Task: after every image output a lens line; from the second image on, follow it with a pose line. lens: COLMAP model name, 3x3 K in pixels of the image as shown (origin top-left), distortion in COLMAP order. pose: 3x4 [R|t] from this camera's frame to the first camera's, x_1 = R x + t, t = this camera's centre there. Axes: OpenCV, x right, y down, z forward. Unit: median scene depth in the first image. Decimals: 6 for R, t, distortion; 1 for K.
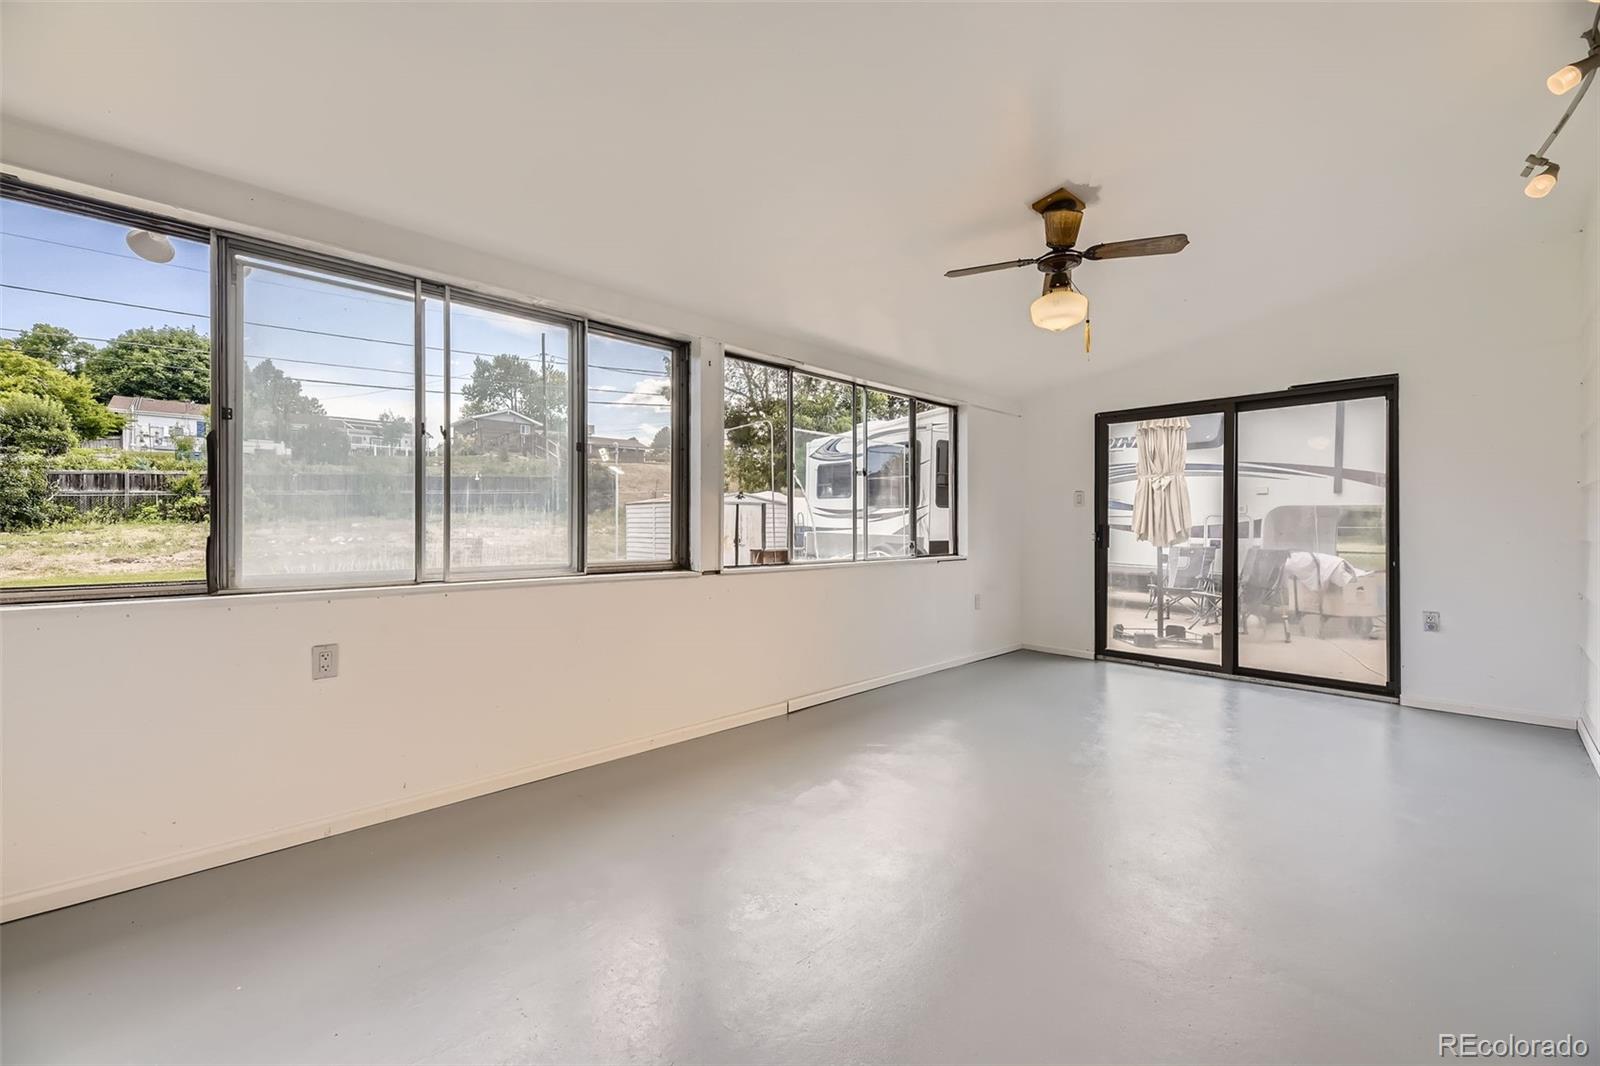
lens RADIAL K [[647.3, 0, 796.5], [0, 647.3, 527.7], [0, 0, 1]] dist [0.023687, -0.011879]
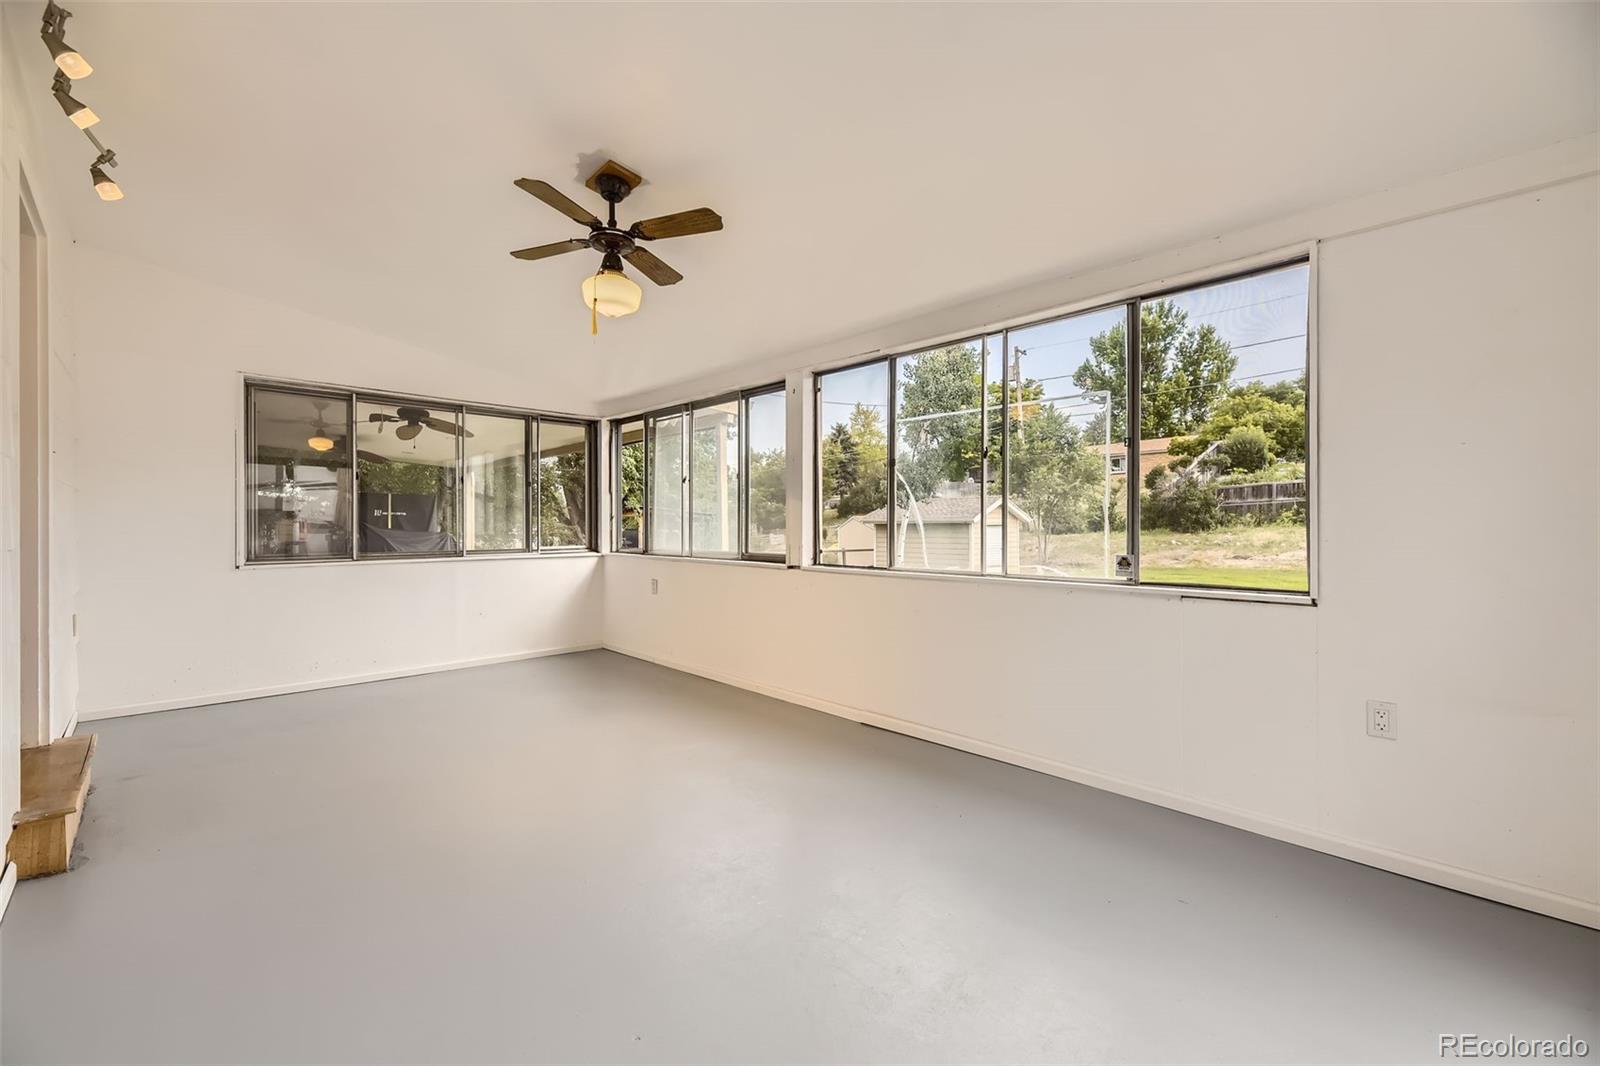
lens RADIAL K [[683.2, 0, 826.1], [0, 683.2, 527.2], [0, 0, 1]] dist [0.001389, 0.000055]
pose [[-0.009589, -0.003058, -0.999949, 0.247930], [-0.002171, 0.999993, -0.003038, -0.000050], [0.999952, 0.002142, -0.009596, 0.237662]]
